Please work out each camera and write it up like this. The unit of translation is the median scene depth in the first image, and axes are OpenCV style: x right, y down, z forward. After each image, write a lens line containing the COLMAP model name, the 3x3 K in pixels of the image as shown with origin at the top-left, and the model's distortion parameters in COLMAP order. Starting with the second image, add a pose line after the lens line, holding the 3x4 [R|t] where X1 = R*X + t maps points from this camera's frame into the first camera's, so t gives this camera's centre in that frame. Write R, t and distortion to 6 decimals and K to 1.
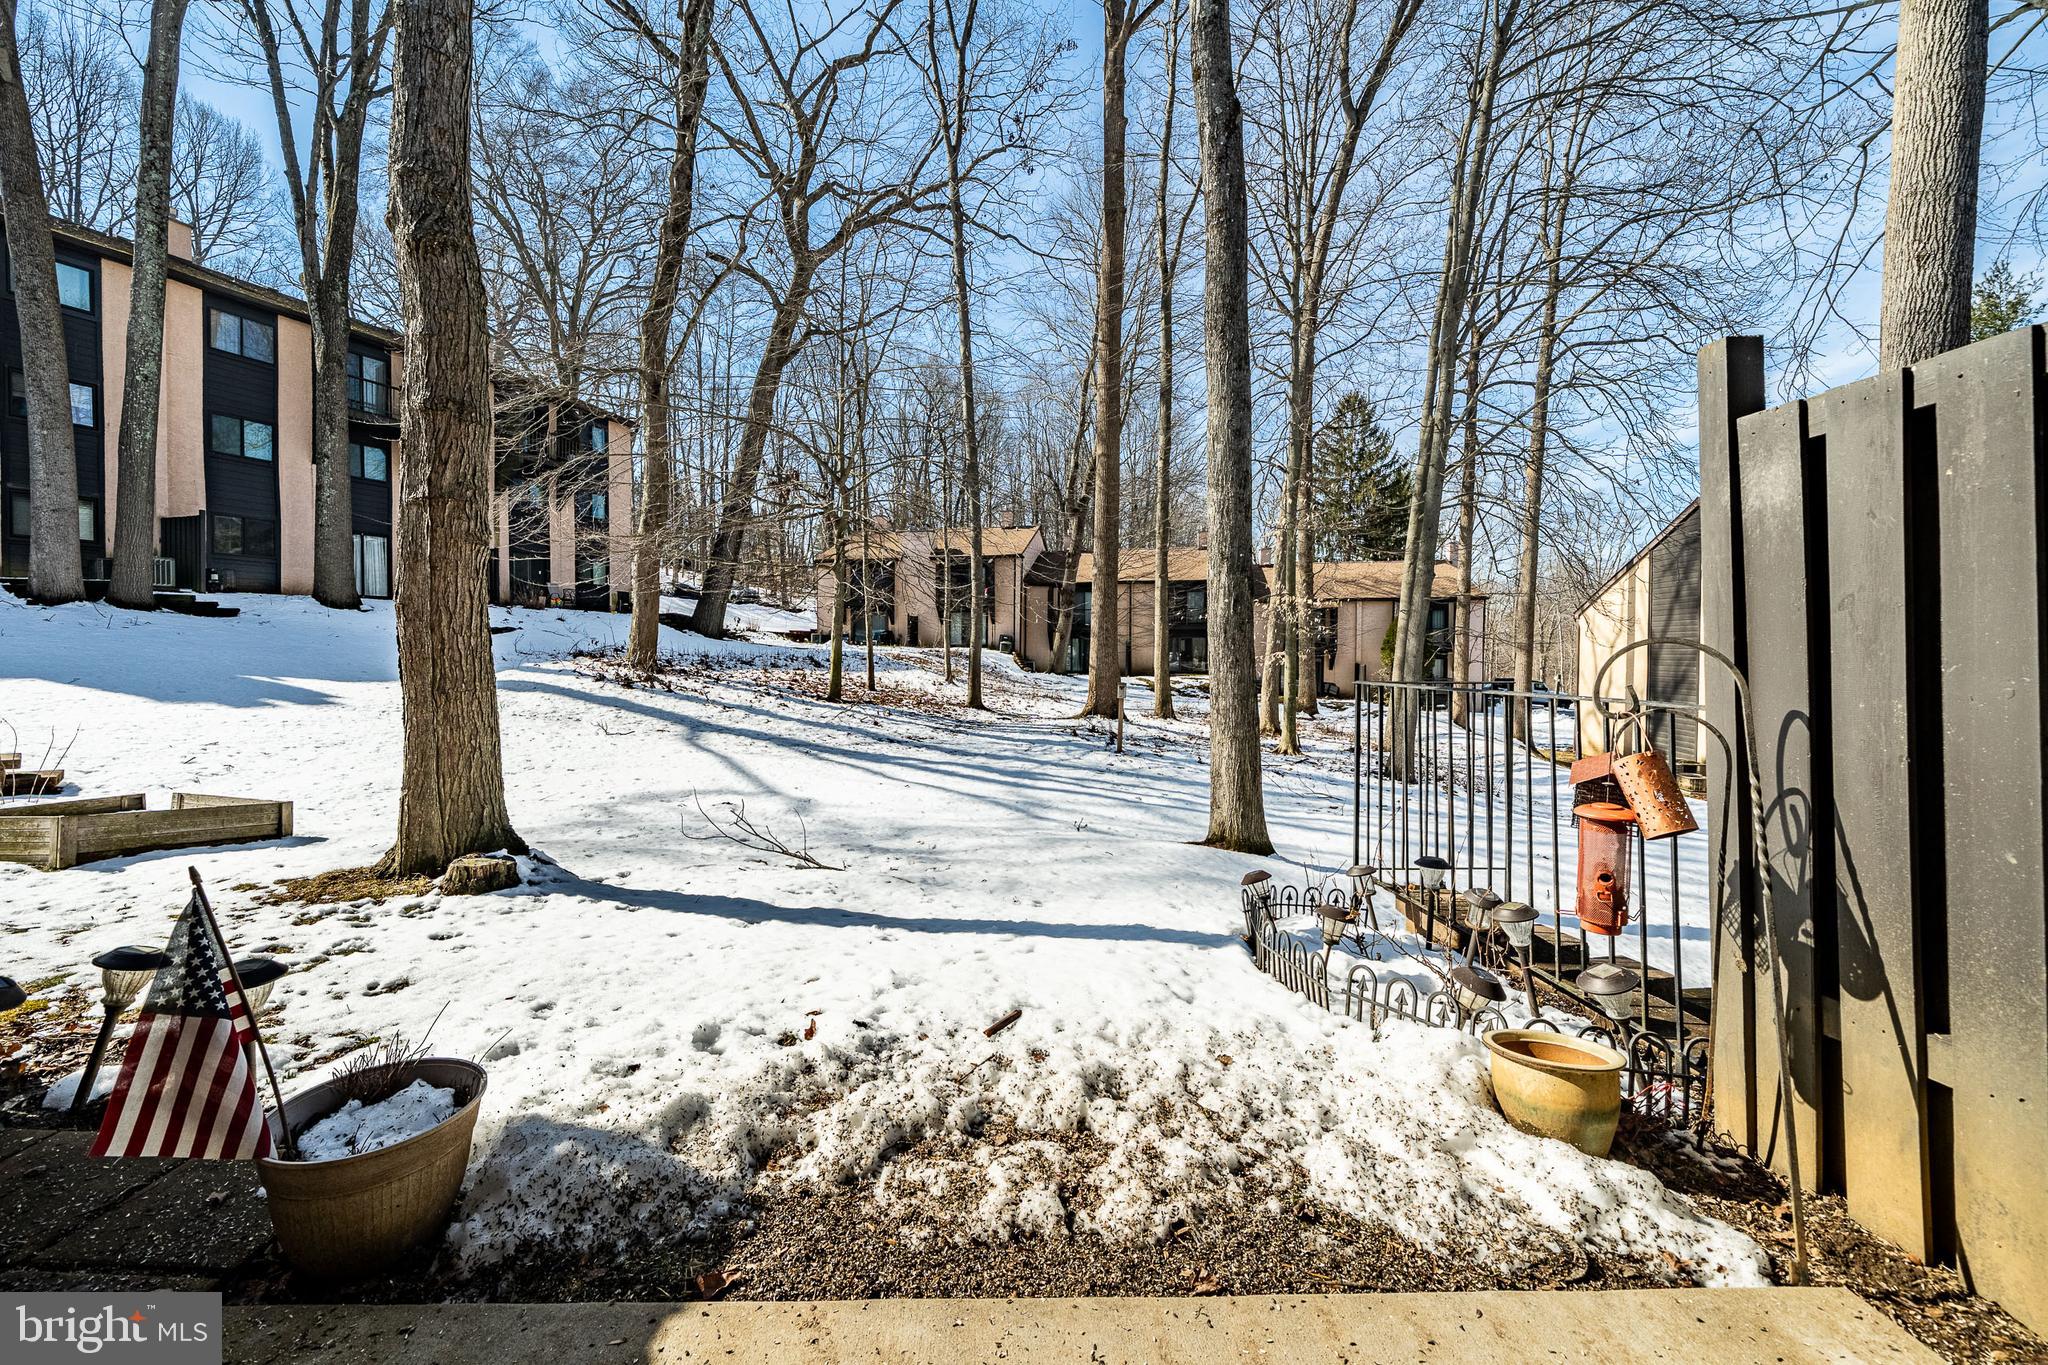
lens RADIAL K [[786.9, 0, 1010.9], [0, 786.9, 667.0], [0, 0, 1]] dist [-0.005978, 0.000141]
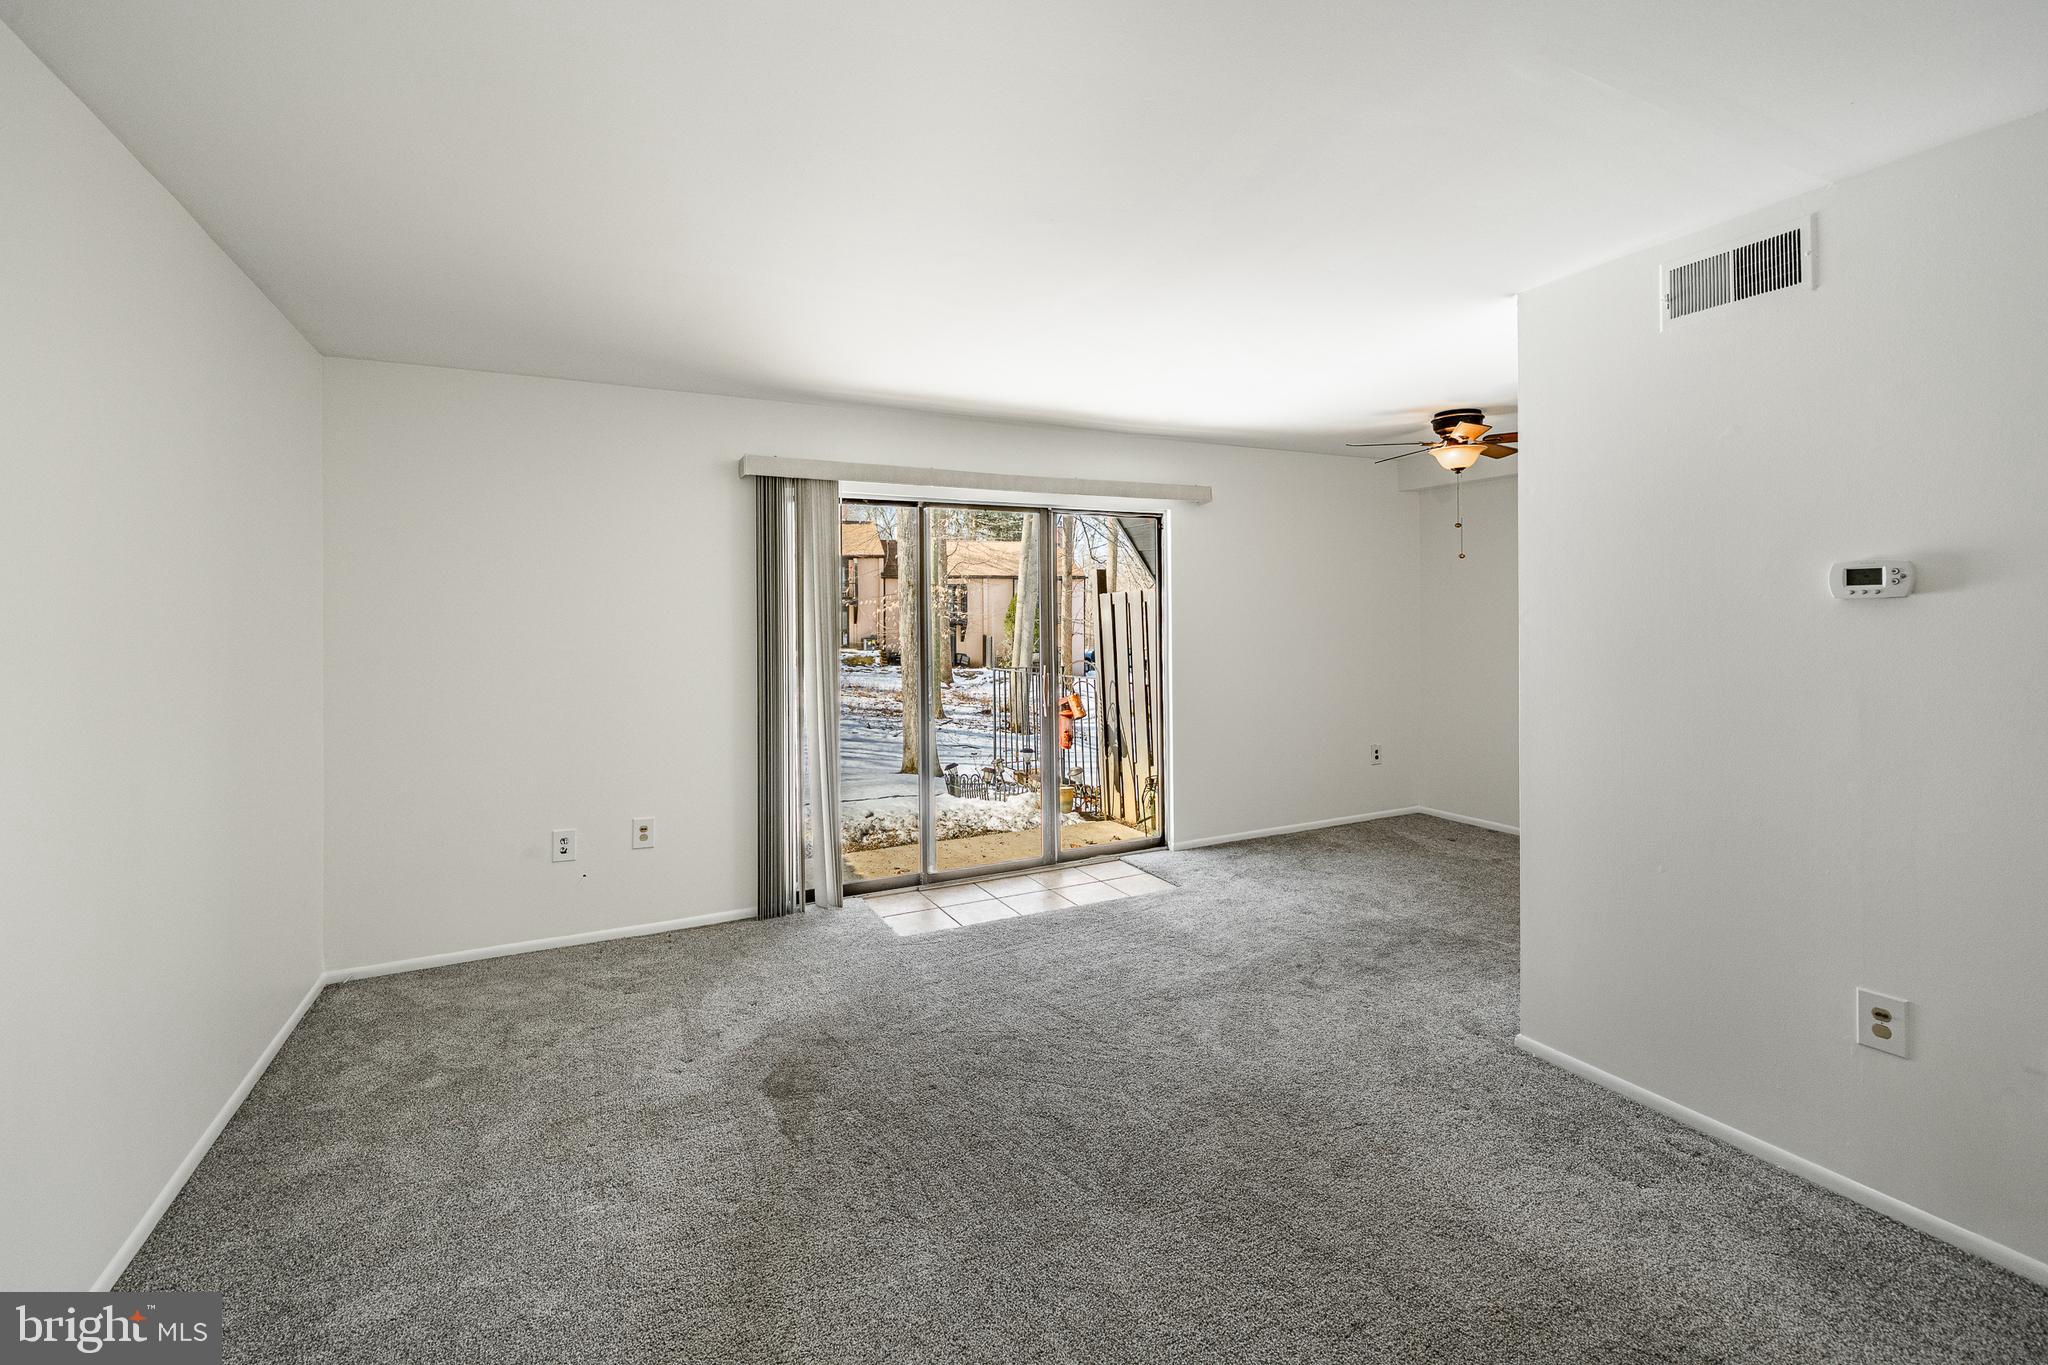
lens RADIAL K [[895.4, 0, 1018.1], [0, 895.4, 615.6], [0, 0, 1]] dist [-0.004246, -0.000563]
pose [[0.897570, -0.006538, 0.440824, -0.129964], [0.015283, 0.999751, -0.016290, -0.019972], [-0.440607, 0.021358, 0.897446, -0.274769]]
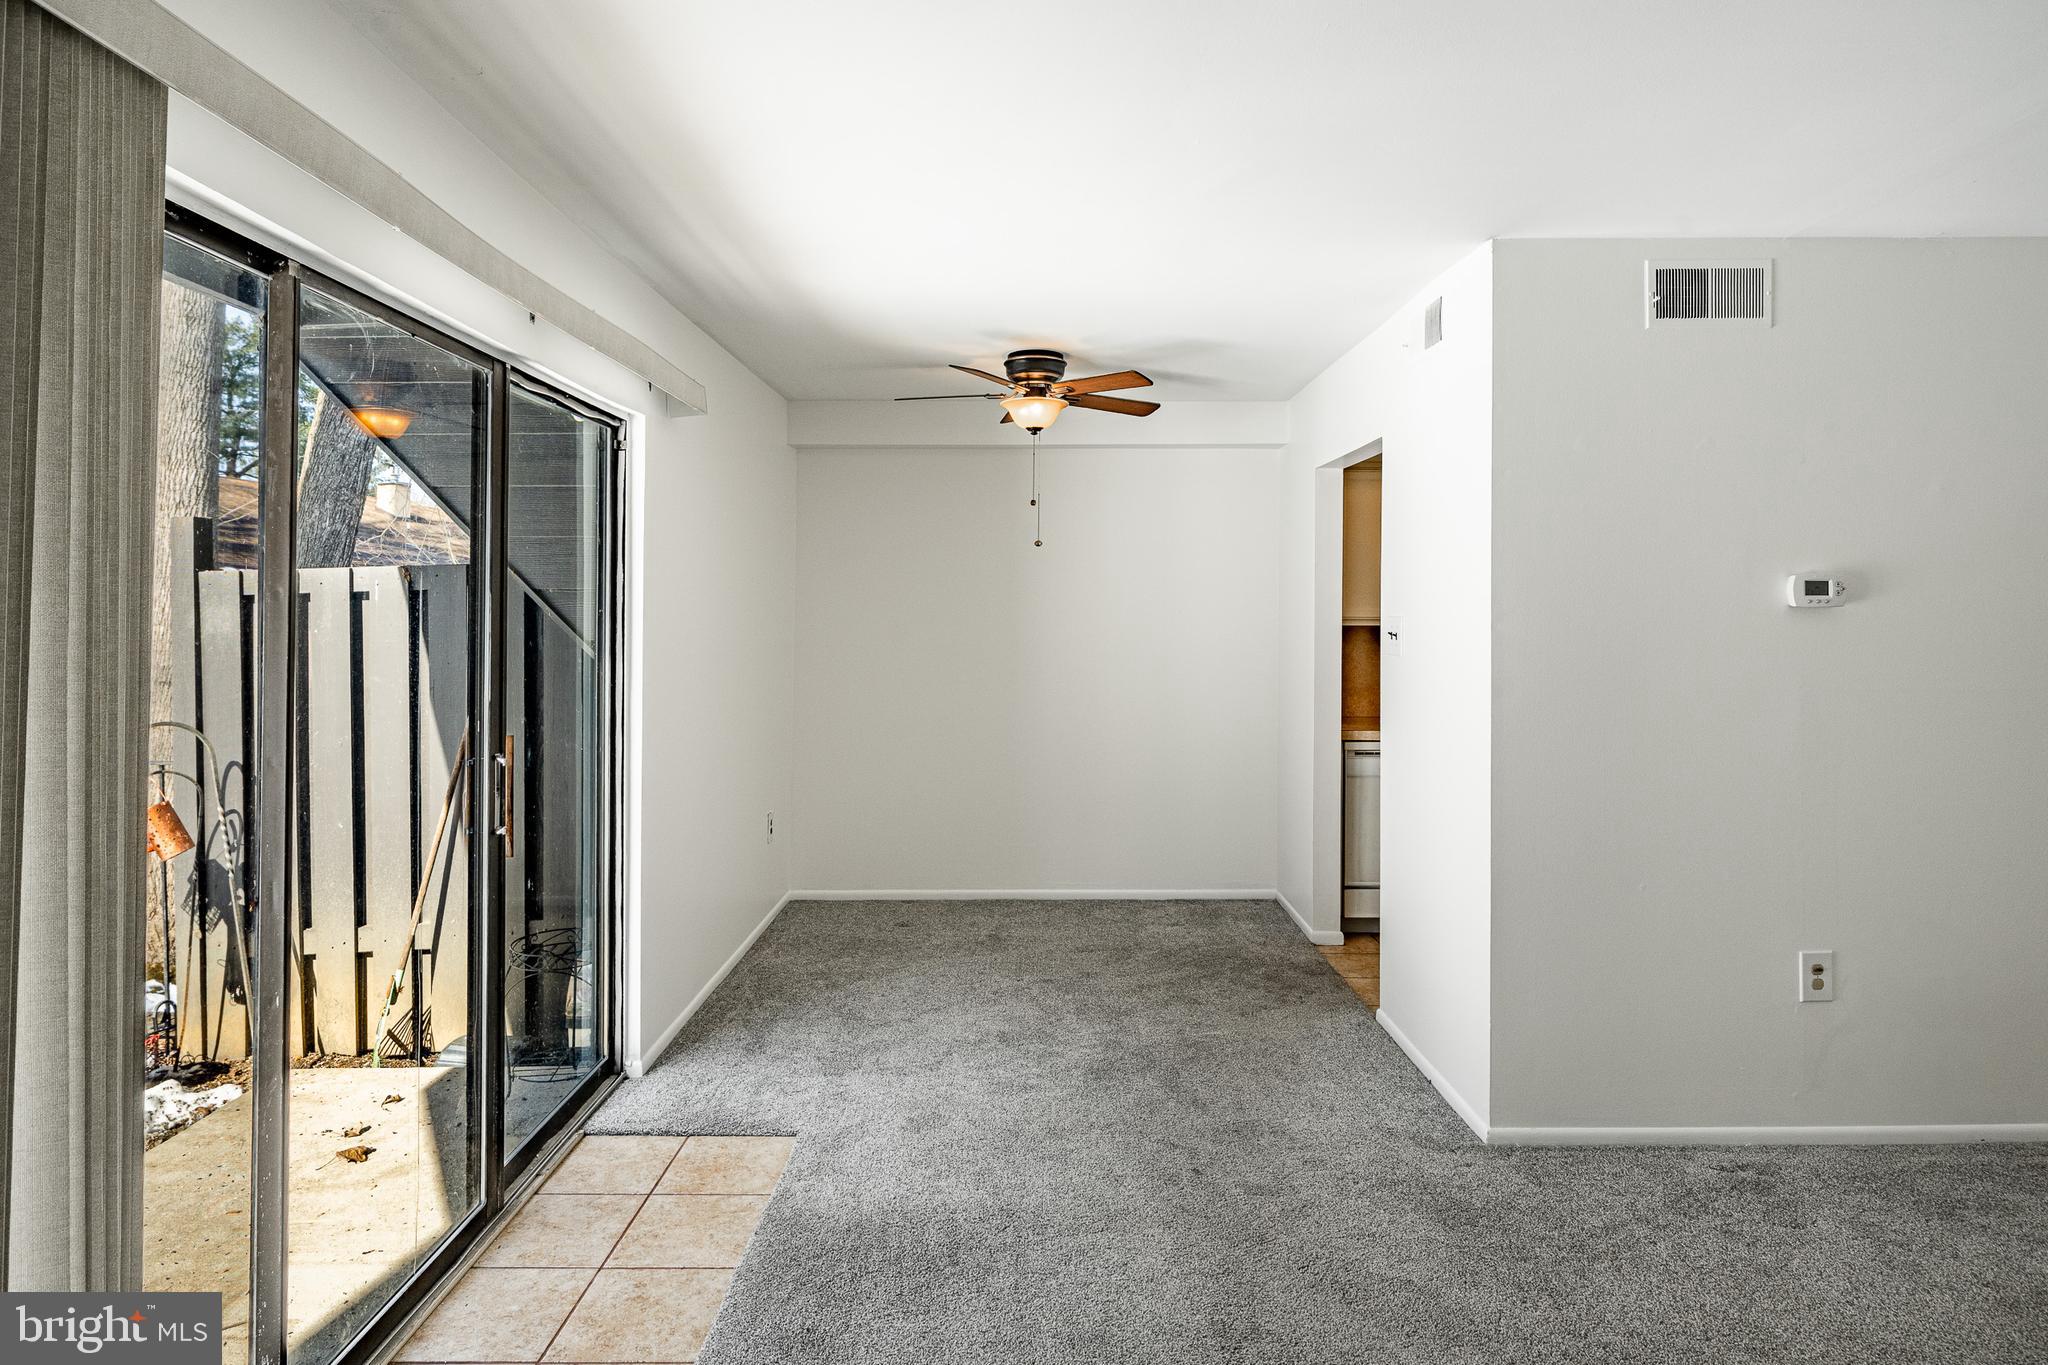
lens RADIAL K [[1110.0, 0, 1032.2], [0, 1110.0, 599.3], [0, 0, 1]] dist [0.001001, -0.000647]
pose [[-0.007526, 0.019206, 0.999787, -0.146985], [0.018124, 0.999654, -0.019067, -0.022929], [-0.999807, 0.017977, -0.007872, -0.071352]]
